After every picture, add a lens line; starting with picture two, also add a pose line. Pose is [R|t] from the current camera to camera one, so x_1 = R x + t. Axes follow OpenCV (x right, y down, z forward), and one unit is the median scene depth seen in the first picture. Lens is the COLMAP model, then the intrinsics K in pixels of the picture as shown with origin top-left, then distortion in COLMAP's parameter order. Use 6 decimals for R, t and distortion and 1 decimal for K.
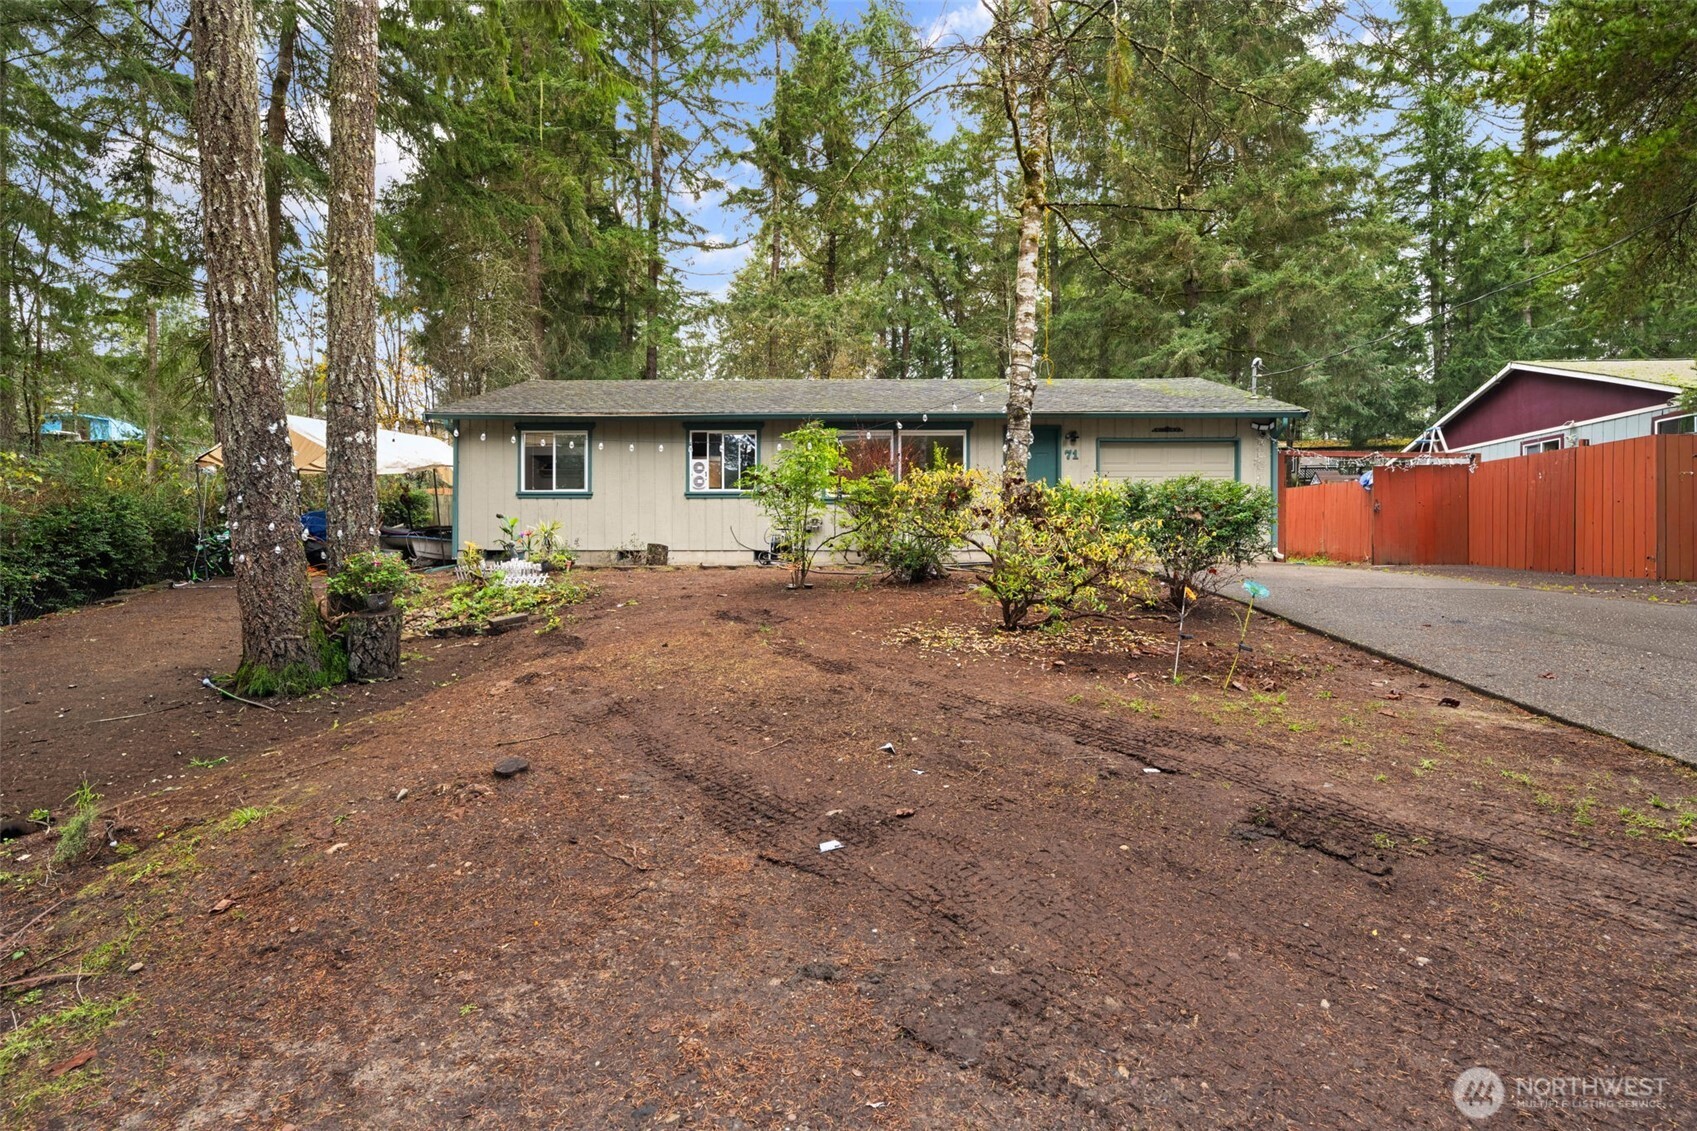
lens RADIAL K [[839.5, 0, 848.5], [0, 839.5, 565.5], [0, 0, 1]] dist [-0.000927, 0.000395]
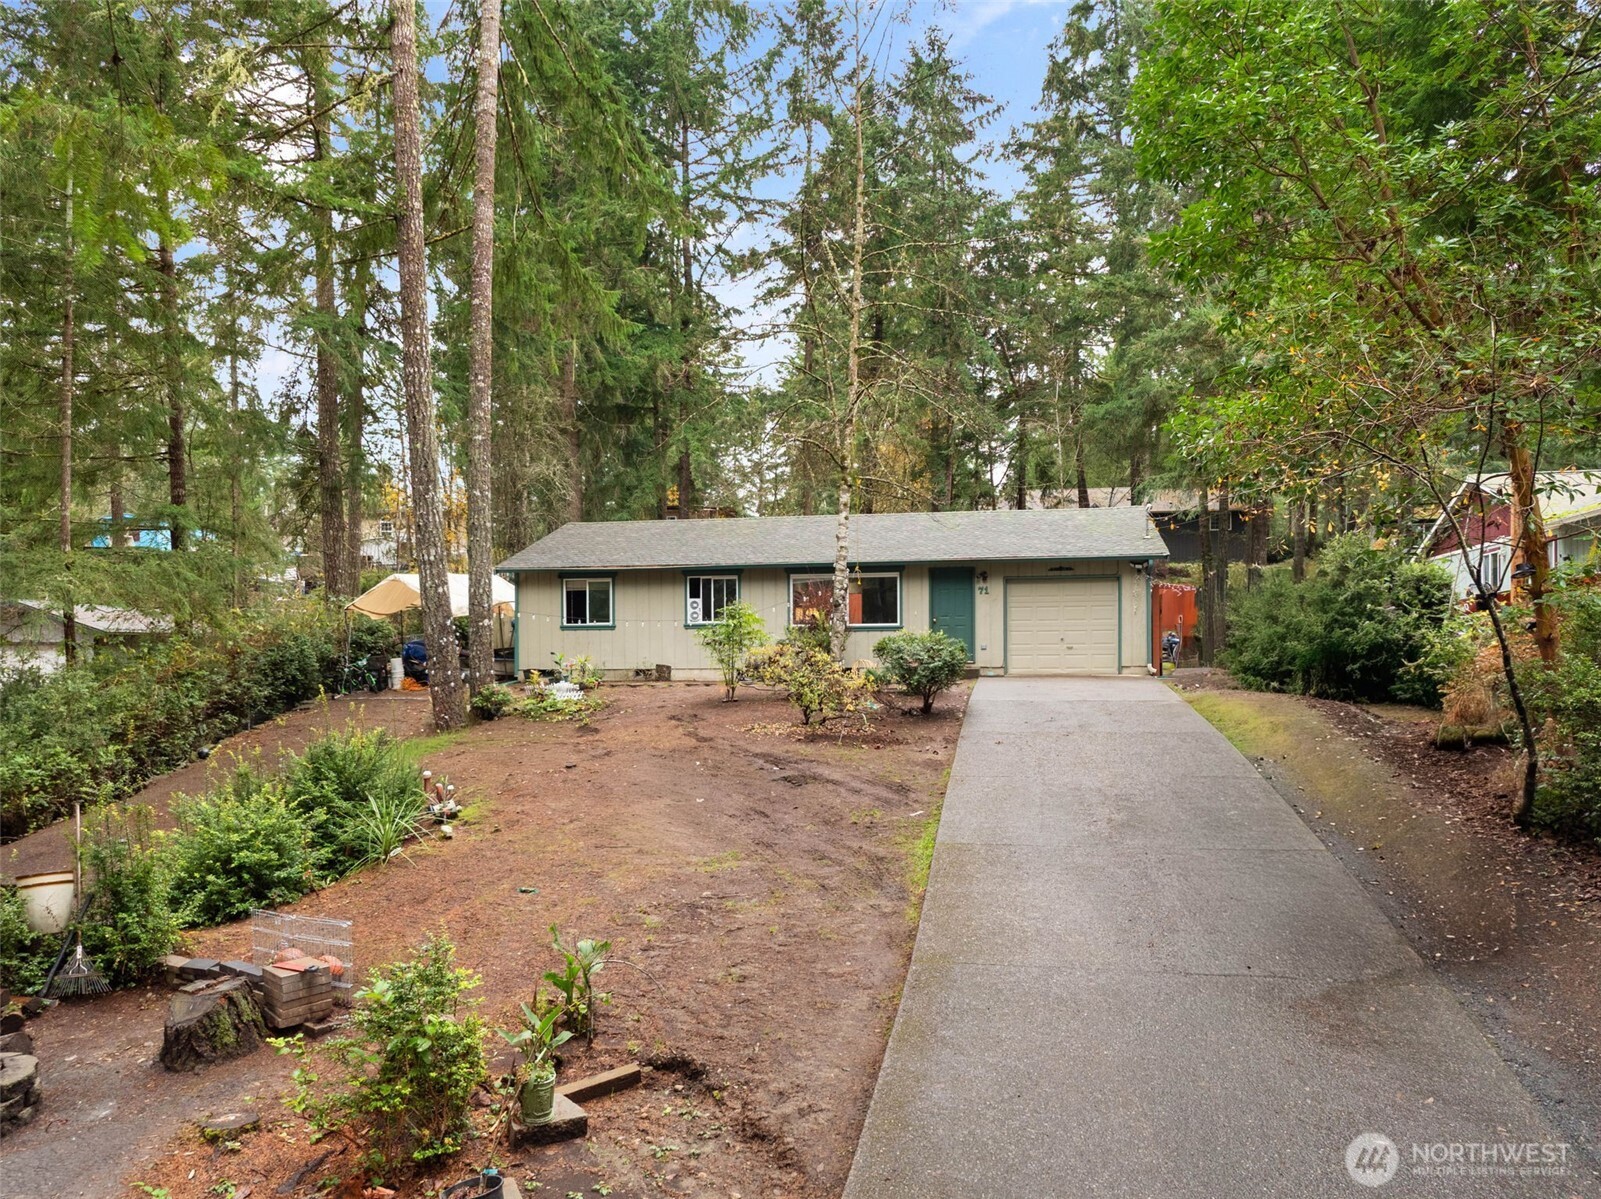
lens RADIAL K [[1143.0, 0, 800.0], [0, 1143.0, 655.0], [0, 0, 1]] dist [-0.021924, -0.001211]
pose [[0.987436, -0.008855, -0.157773, 0.504136], [0.008962, 0.999960, -0.000037, -0.073115], [0.157767, -0.001377, 0.987475, -1.386024]]
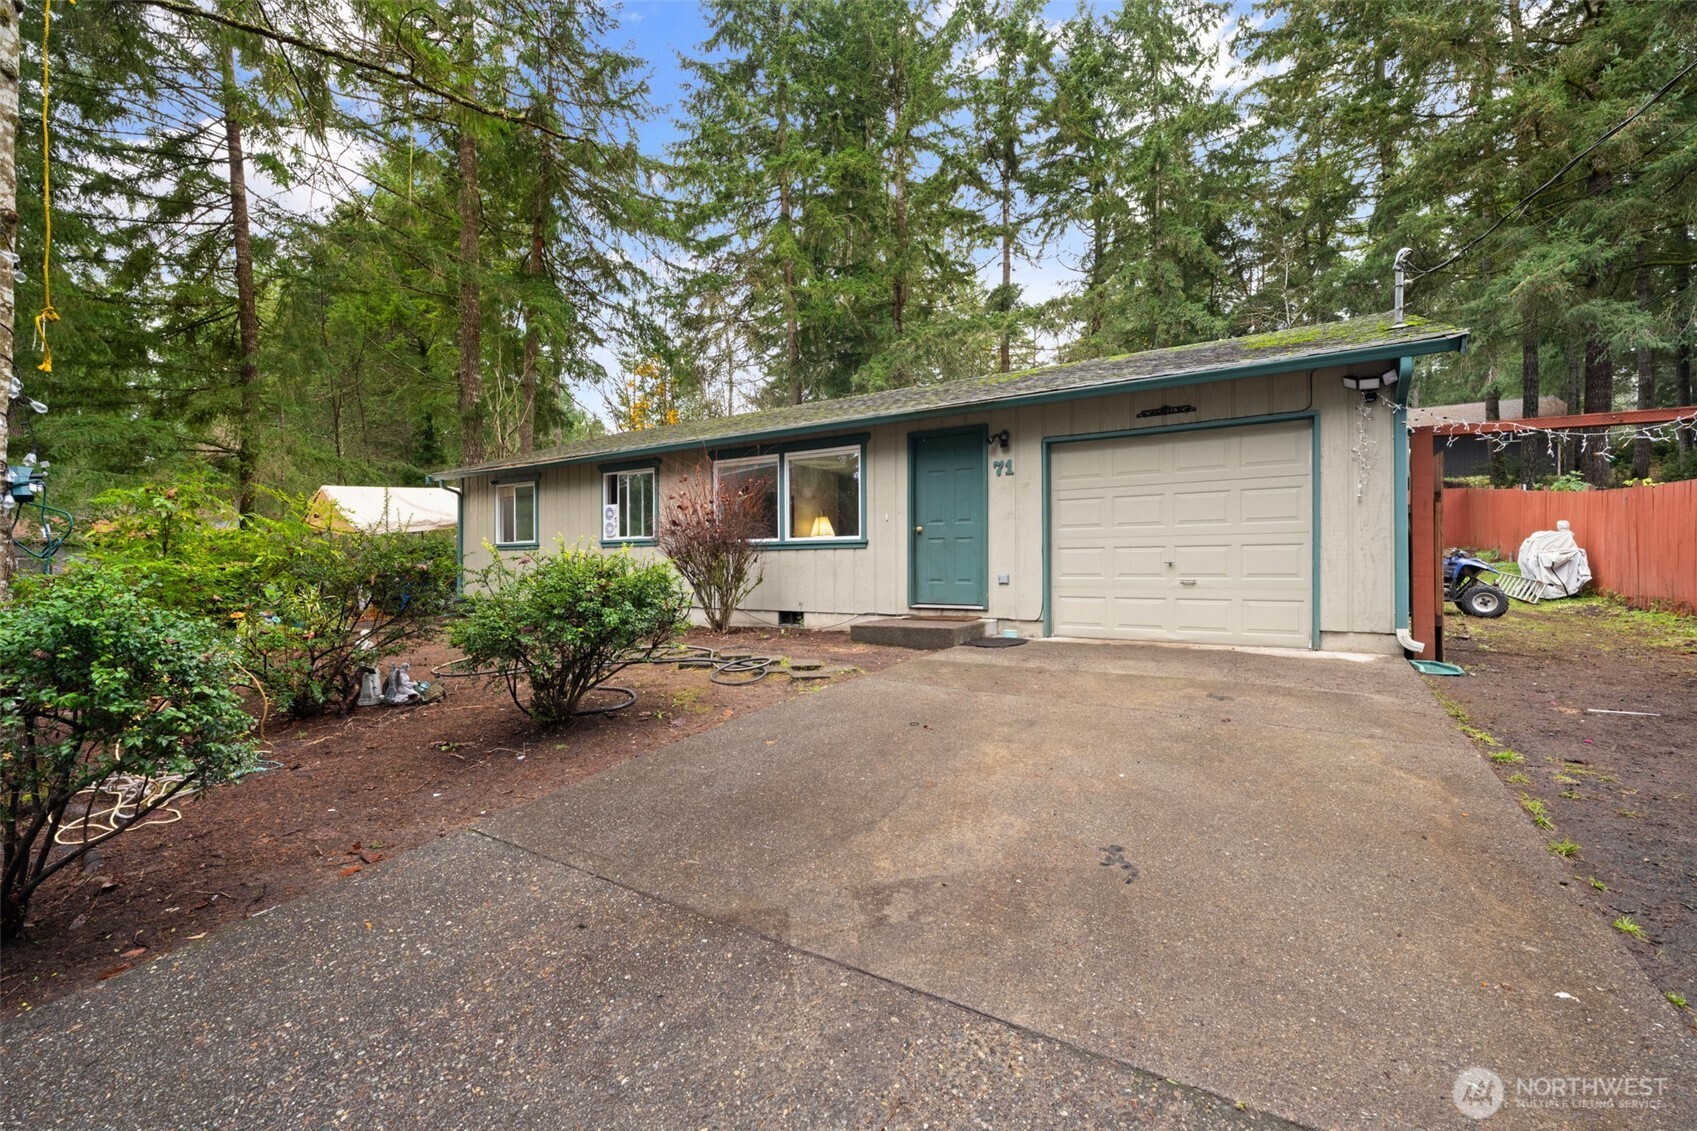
lens RADIAL K [[705.5, 0, 848.5], [0, 705.5, 565.5], [0, 0, 1]] dist [-0.000032, 0.000060]
pose [[0.857367, -0.006142, -0.514669, 0.840758], [0.004470, 0.999980, -0.004488, -0.108005], [0.514686, 0.001548, 0.857377, 0.922771]]
